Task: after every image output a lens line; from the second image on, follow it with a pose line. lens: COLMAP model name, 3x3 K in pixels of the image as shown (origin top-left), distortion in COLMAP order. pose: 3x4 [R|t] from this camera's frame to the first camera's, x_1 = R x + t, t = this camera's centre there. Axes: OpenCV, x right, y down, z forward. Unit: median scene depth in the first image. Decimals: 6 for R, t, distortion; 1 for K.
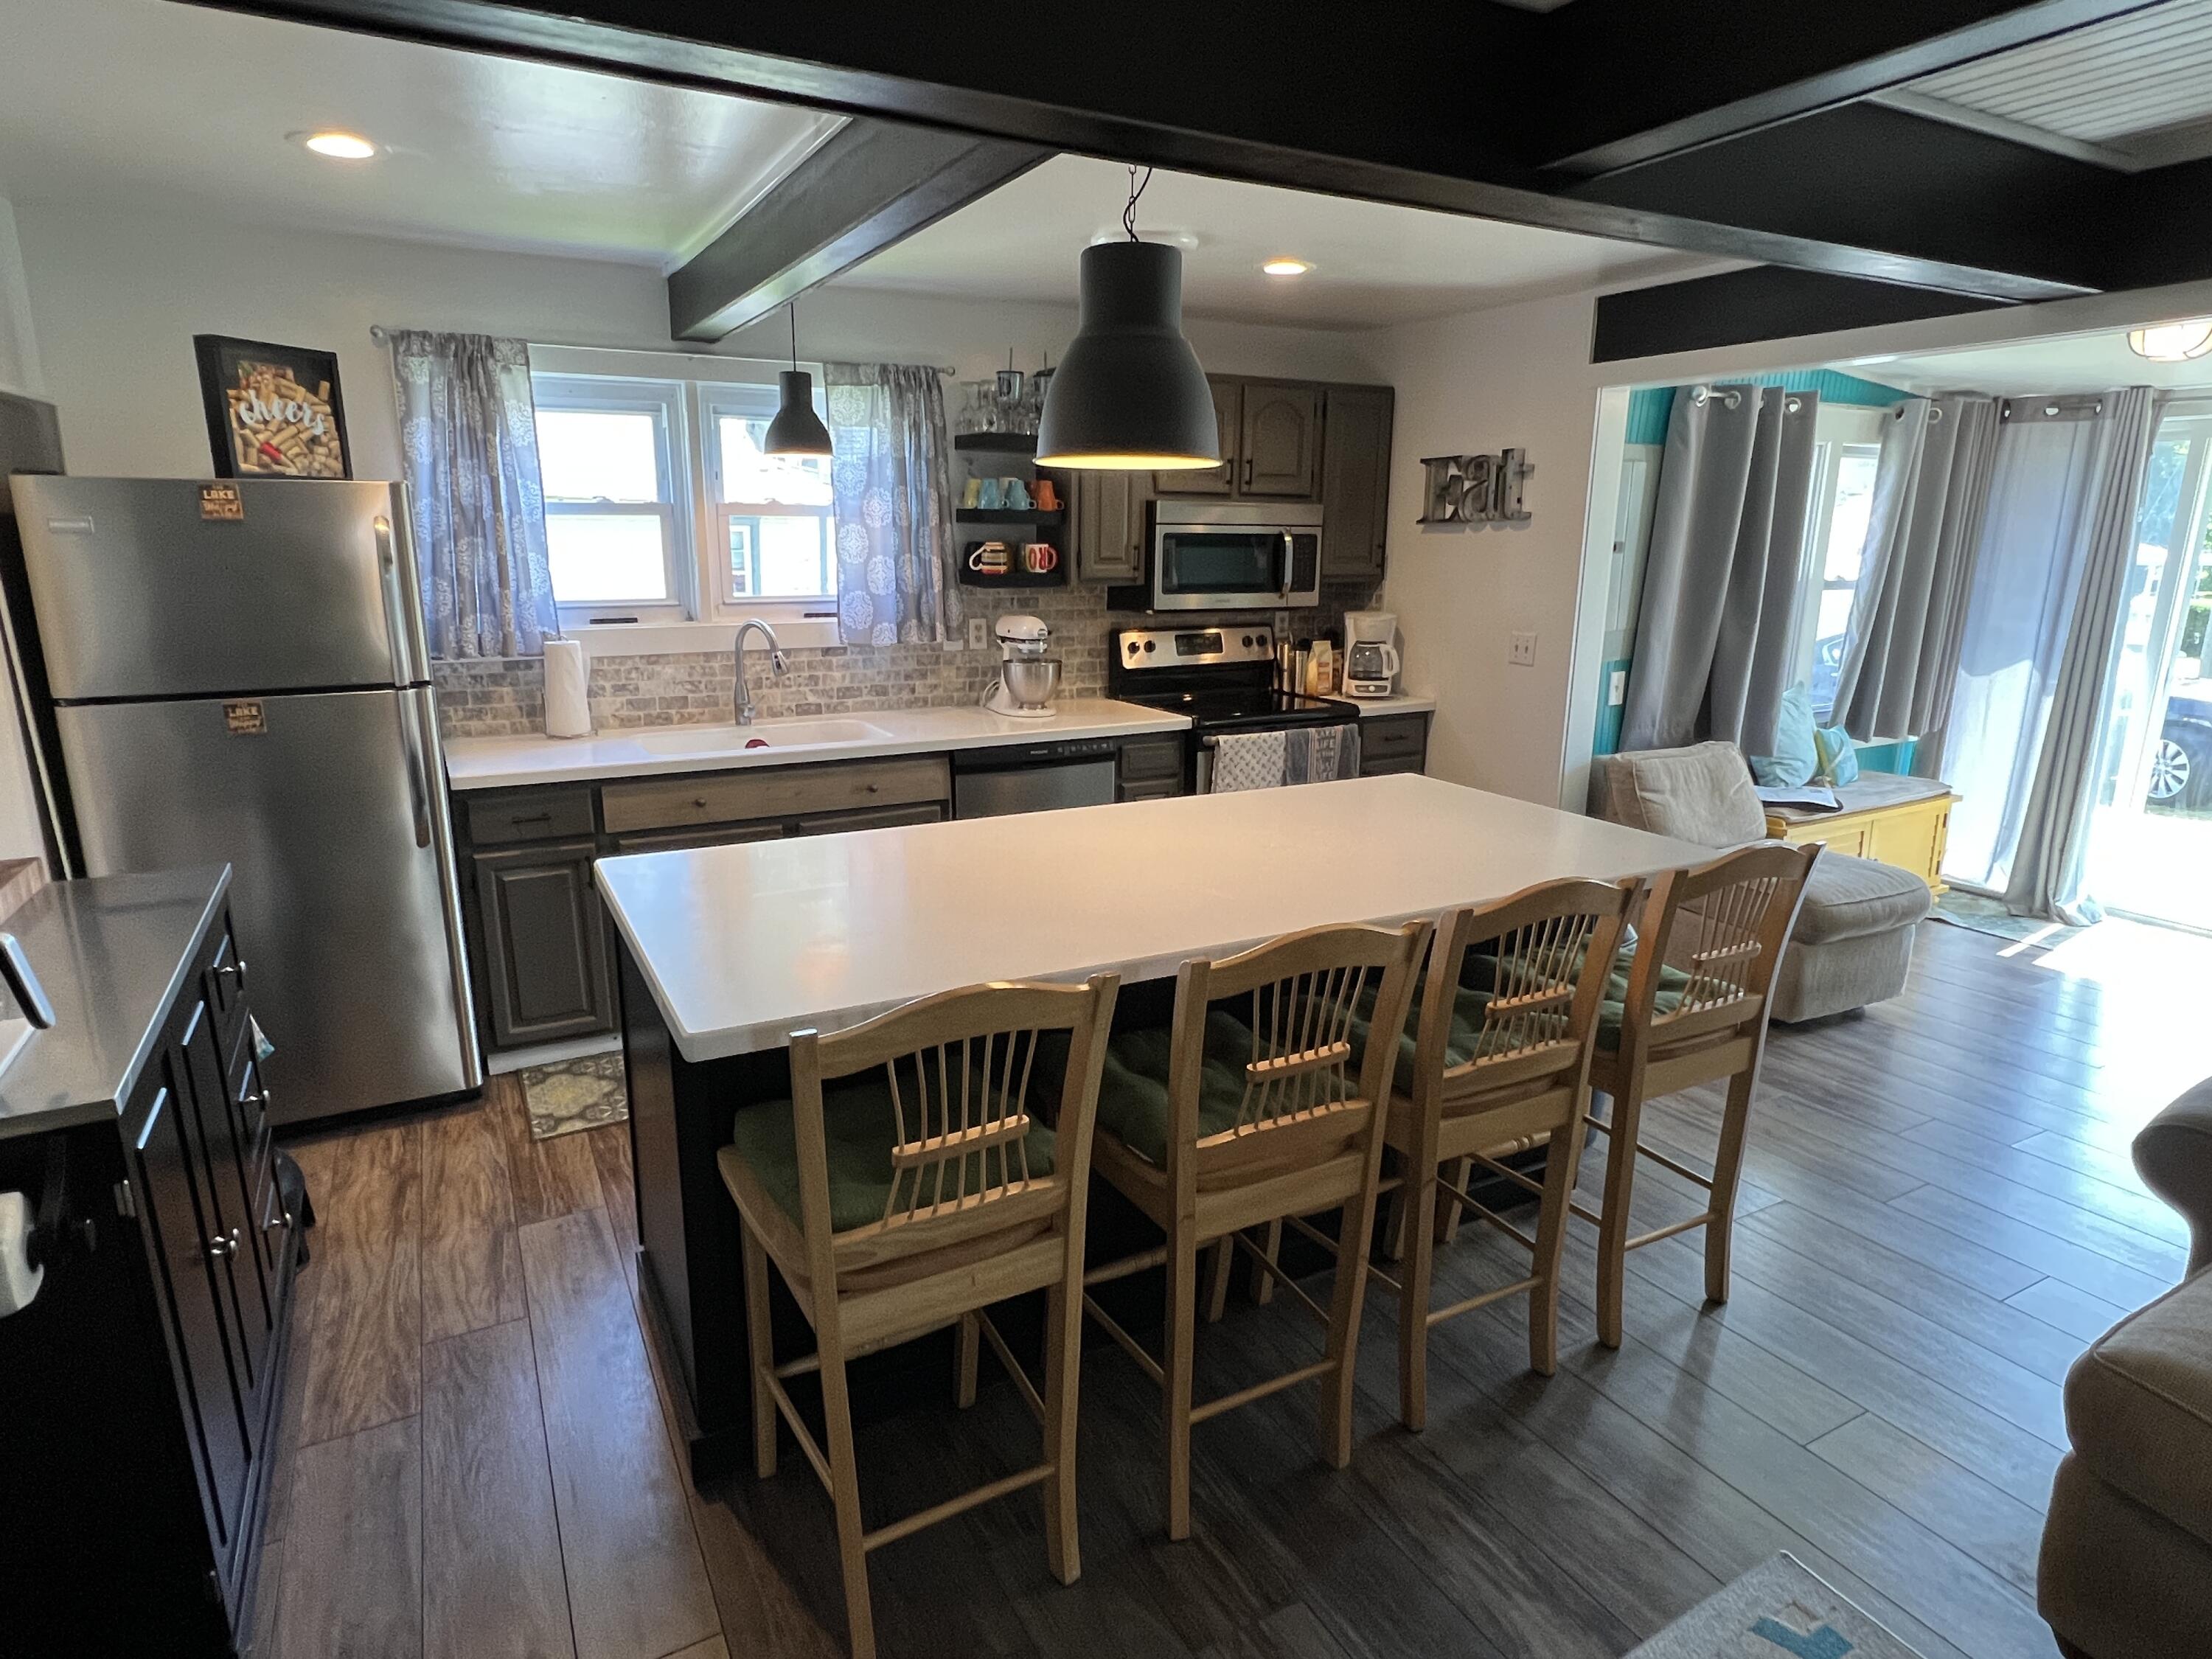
lens RADIAL K [[1229.3, 0, 1101.1], [0, 1229.3, 835.2], [0, 0, 1]] dist [0.007823, 0.001094]
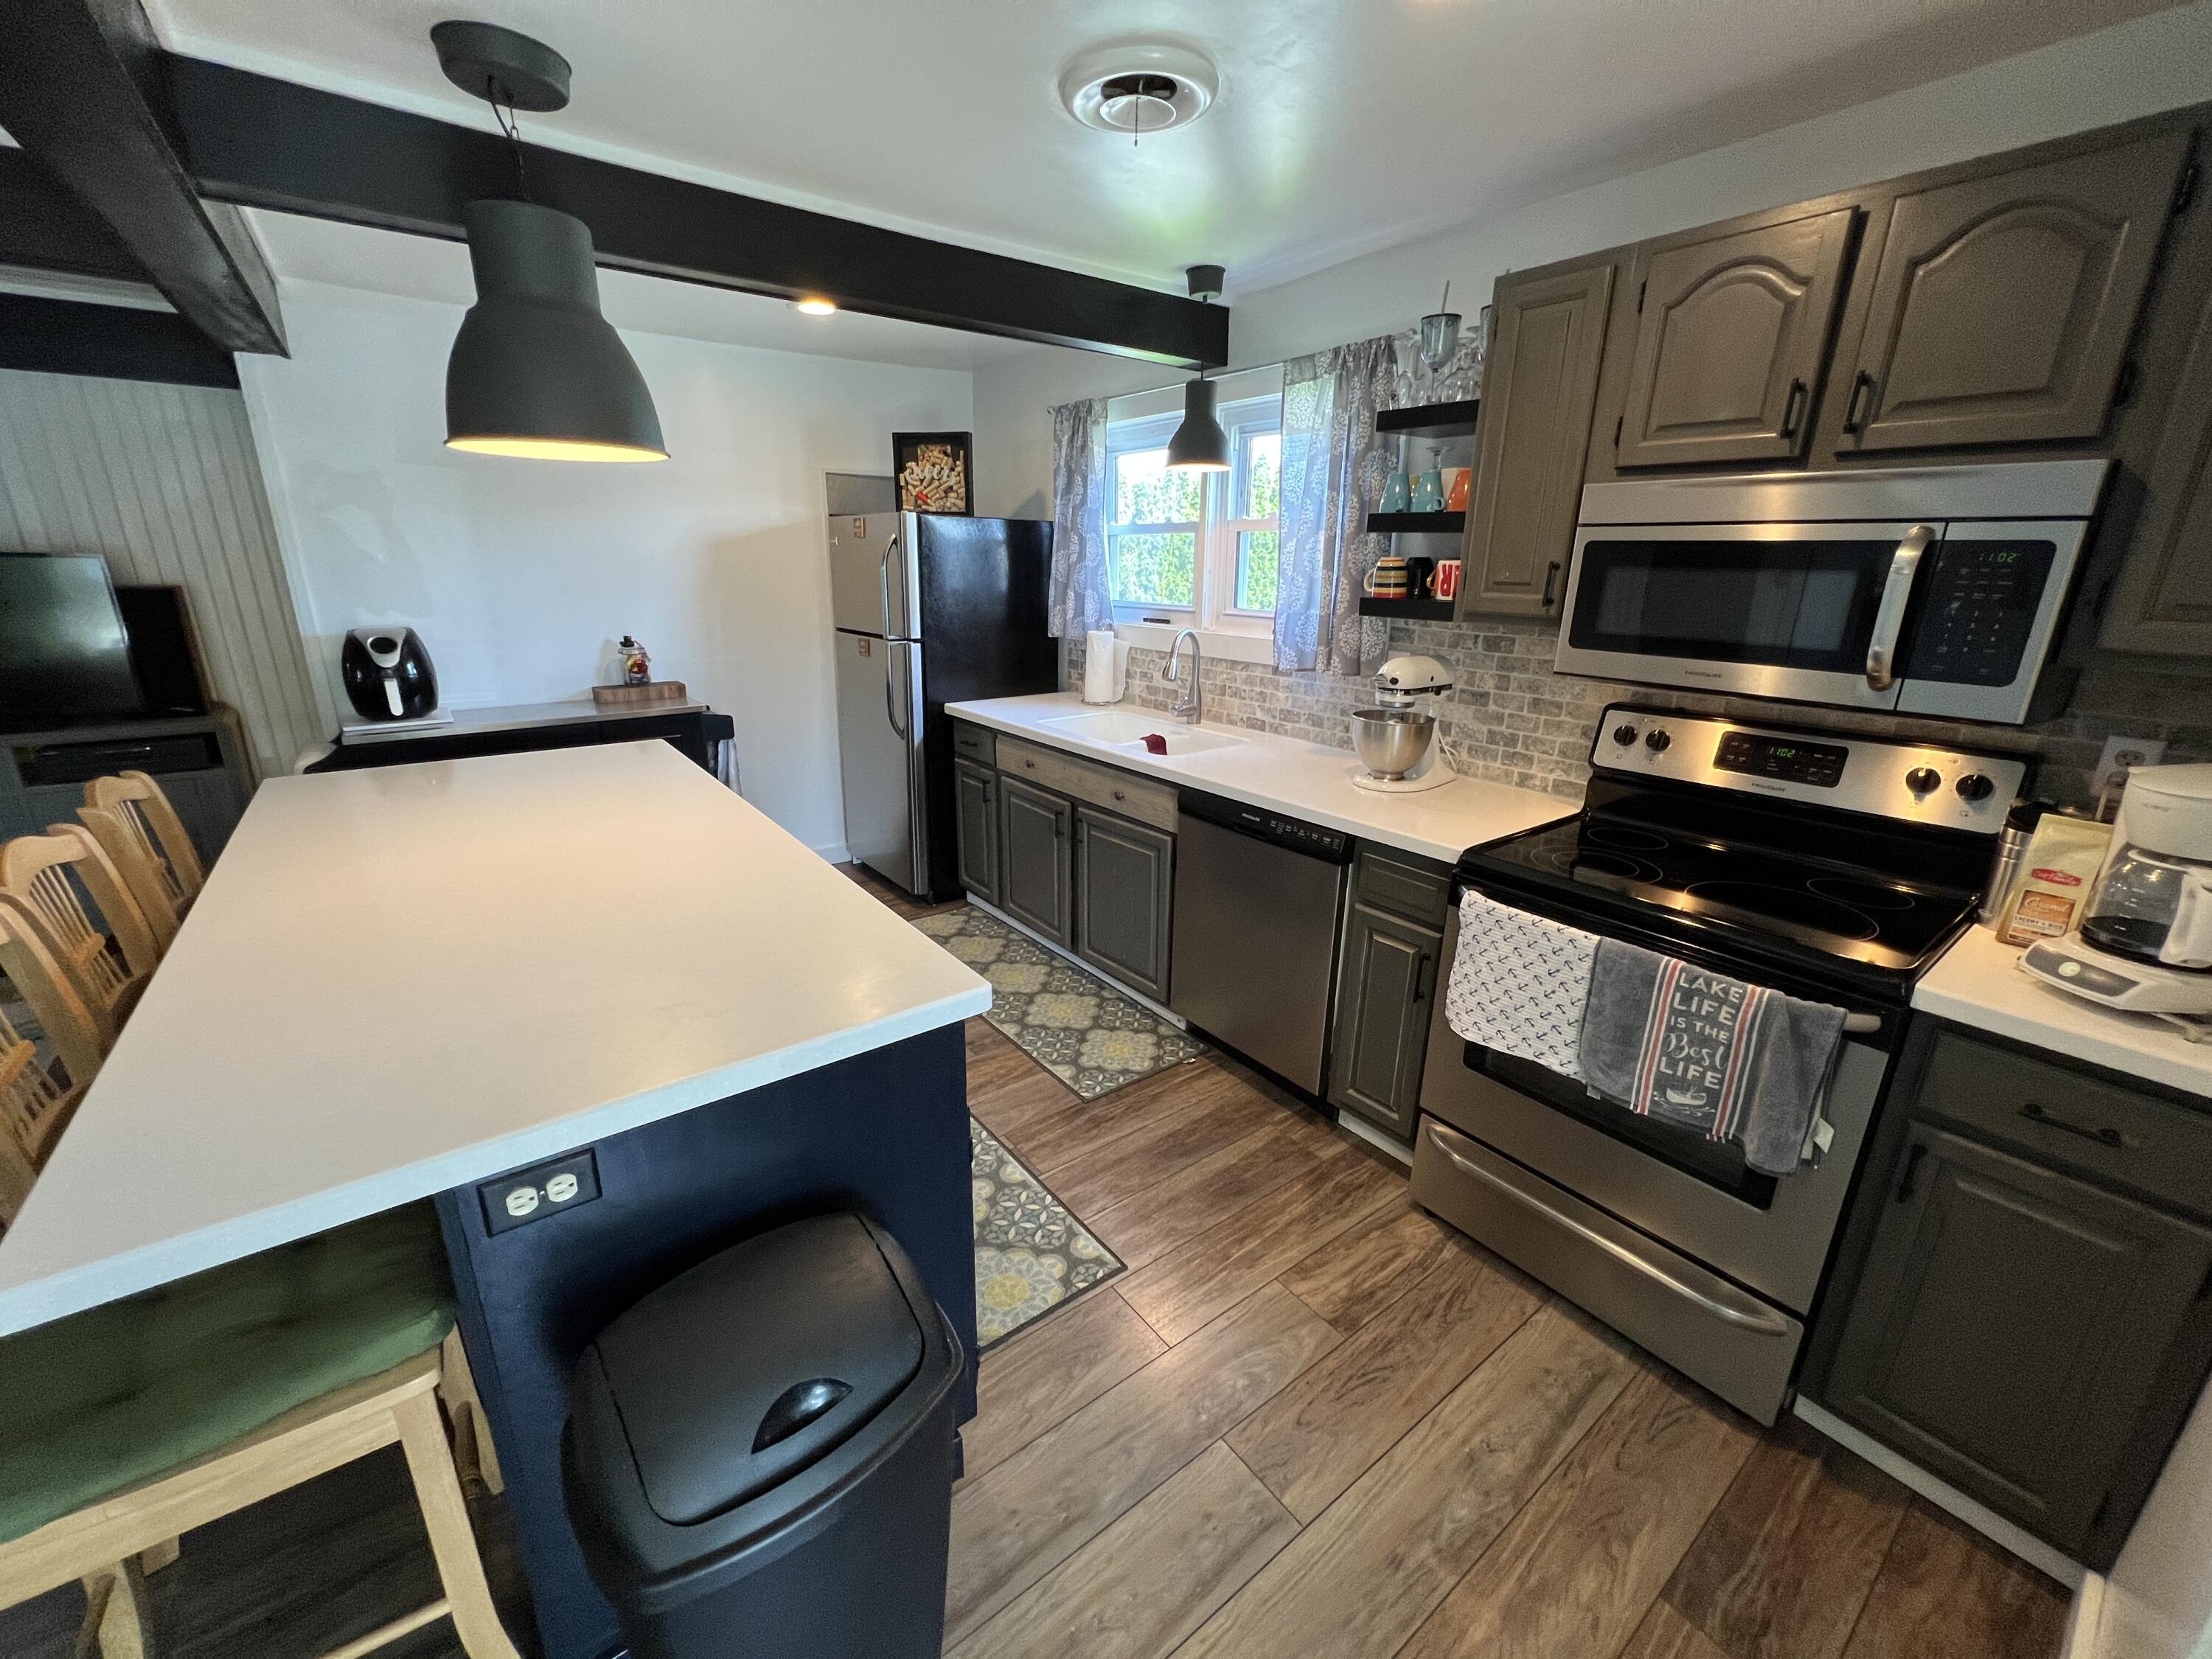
lens RADIAL K [[892.8, 0, 1102.0], [0, 892.8, 834.2], [0, 0, 1]] dist [0.001612, 0.000386]
pose [[0.147727, 0.292367, -0.944827, 0.467636], [-0.248196, 0.935698, 0.250736, -0.170645], [0.957379, 0.197462, 0.210792, 0.740380]]
